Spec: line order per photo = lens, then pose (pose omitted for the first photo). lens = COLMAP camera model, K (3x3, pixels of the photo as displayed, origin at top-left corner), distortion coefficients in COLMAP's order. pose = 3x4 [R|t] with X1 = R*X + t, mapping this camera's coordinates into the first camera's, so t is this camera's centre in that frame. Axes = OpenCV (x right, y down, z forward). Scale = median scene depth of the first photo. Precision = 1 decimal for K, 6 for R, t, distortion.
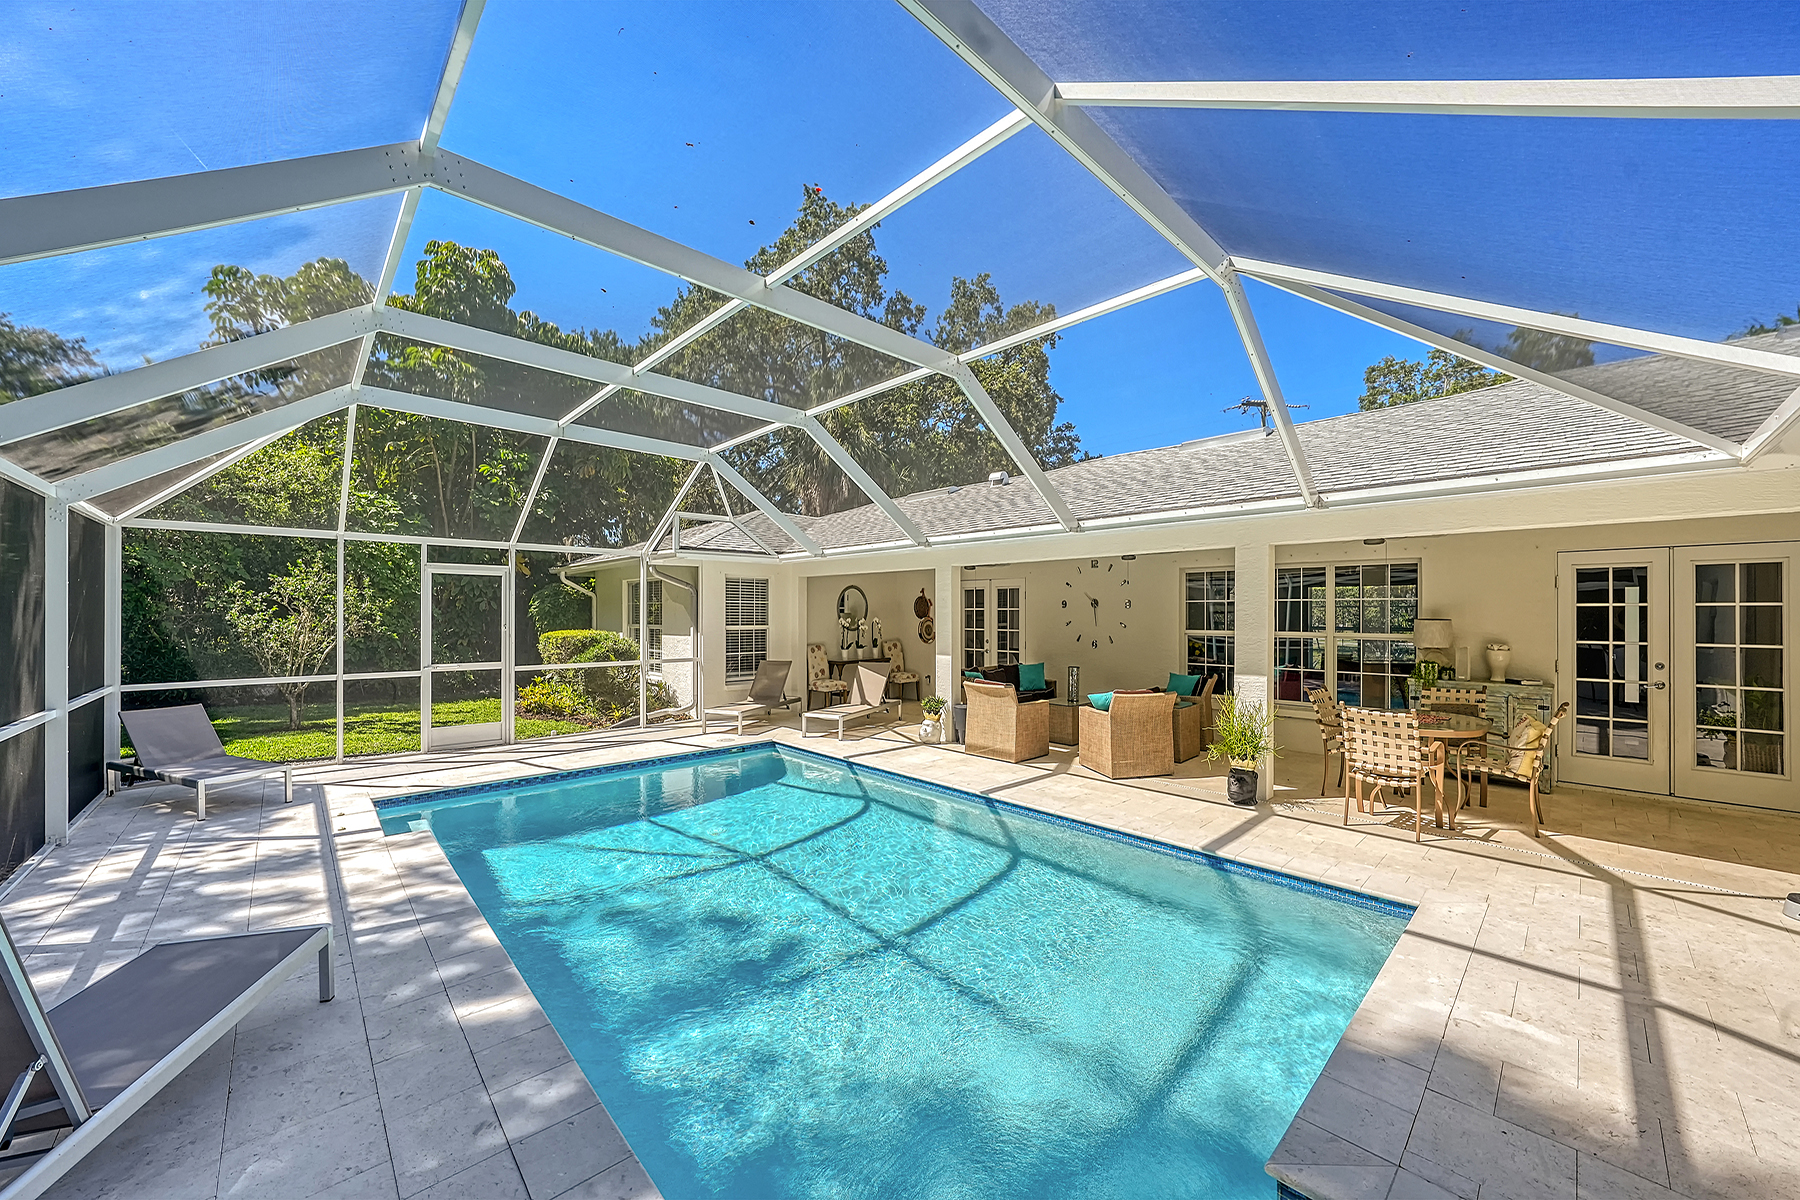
lens RADIAL K [[653.2, 0, 900.0], [0, 653.2, 600.0], [0, 0, 1]] dist [-0.000057, -0.000043]
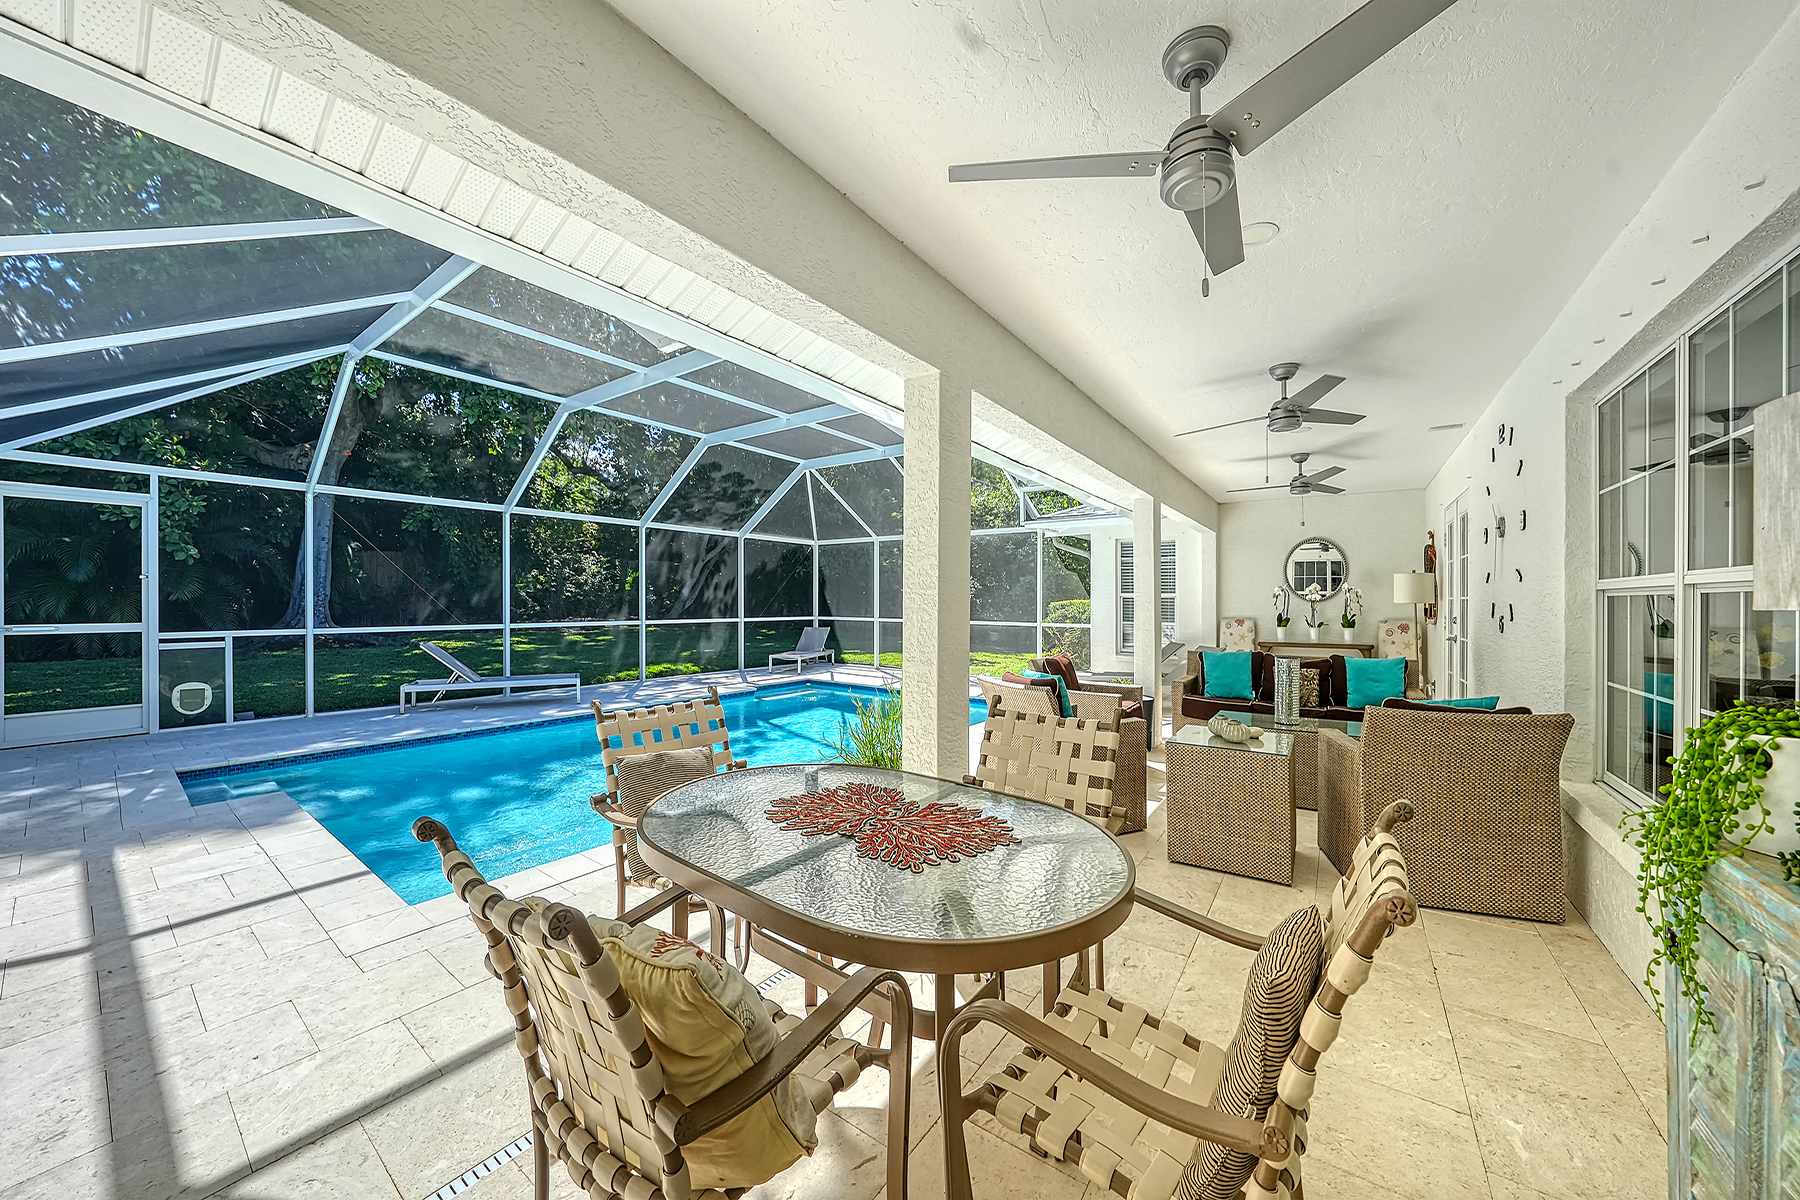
lens RADIAL K [[625.8, 0, 900.0], [0, 625.8, 600.0], [0, 0, 1]] dist [-0.000017, 0.000275]
pose [[0.176672, 0.004516, -0.984259, 0.607380], [0.009038, 0.999940, 0.006210, 0.043207], [0.984228, -0.009992, 0.176621, 0.538986]]
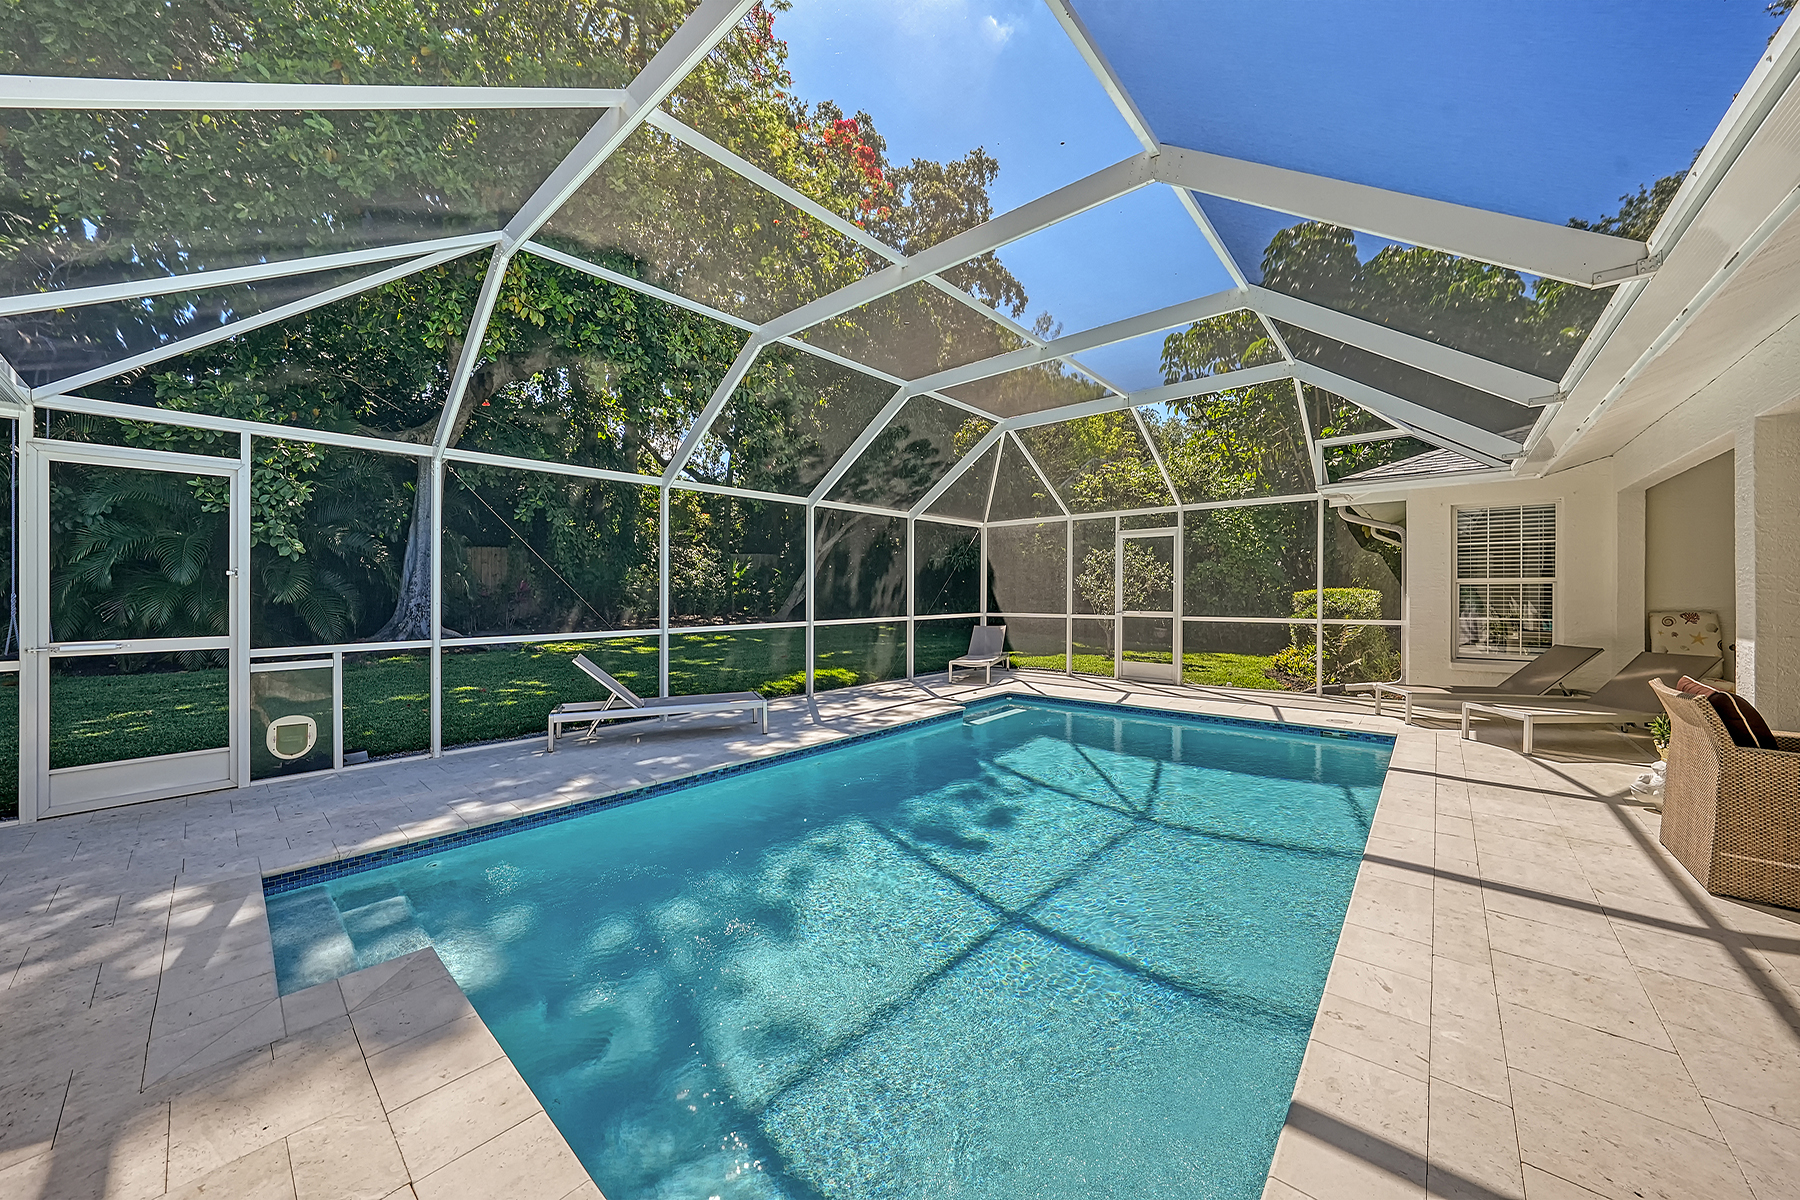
lens RADIAL K [[616.7, 0, 905.4], [0, 616.7, 582.9], [0, 0, 1]] dist [-0.005581, -0.000187]
pose [[0.107219, -0.012913, -0.994152, 0.350270], [0.022465, 0.999692, -0.010562, 0.039644], [0.993982, -0.021201, 0.107476, 0.343591]]
